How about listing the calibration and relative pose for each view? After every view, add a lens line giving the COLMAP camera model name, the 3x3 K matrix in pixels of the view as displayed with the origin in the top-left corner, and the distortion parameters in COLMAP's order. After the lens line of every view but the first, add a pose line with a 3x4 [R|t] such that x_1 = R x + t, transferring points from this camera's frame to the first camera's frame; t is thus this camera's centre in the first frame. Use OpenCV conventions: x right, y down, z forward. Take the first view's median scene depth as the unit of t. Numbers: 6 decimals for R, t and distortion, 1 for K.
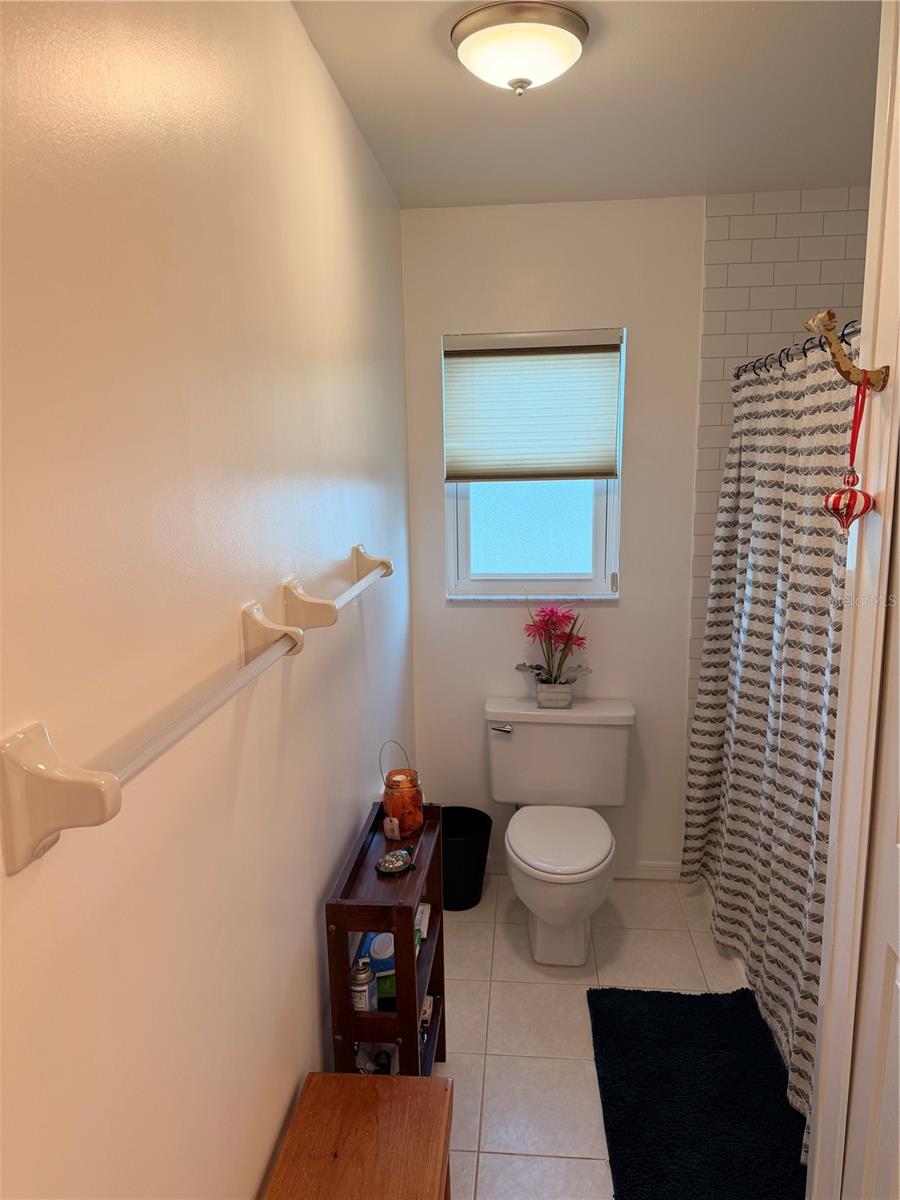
lens RADIAL K [[831.4, 0, 450.0], [0, 831.4, 600.0], [0, 0, 1]] dist [0.108930, -0.184962]
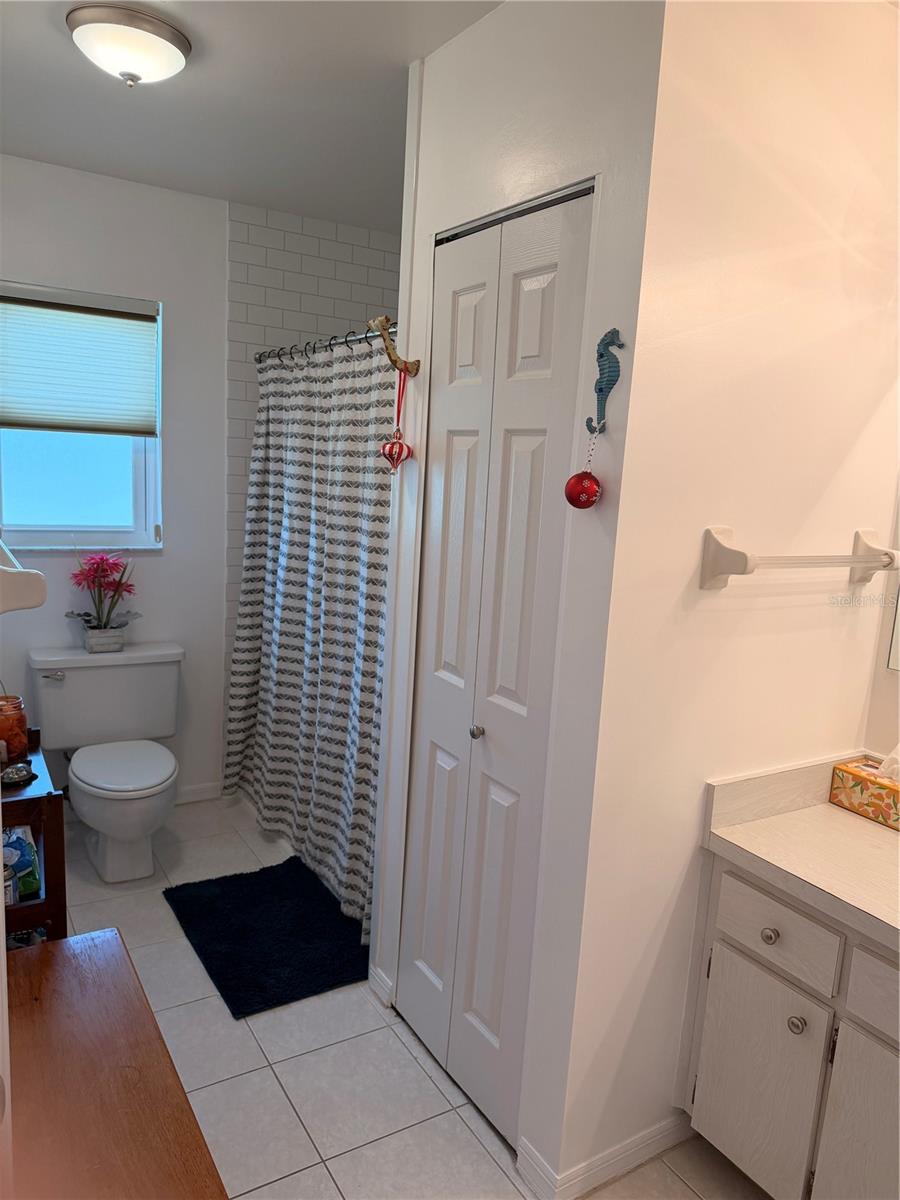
lens RADIAL K [[831.4, 0, 450.0], [0, 831.4, 600.0], [0, 0, 1]] dist [0.108930, -0.184962]
pose [[0.791713, -0.034417, 0.609923, -0.189809], [0.032879, 0.999365, 0.013714, 0.068737], [-0.610008, 0.009196, 0.792342, -0.112022]]
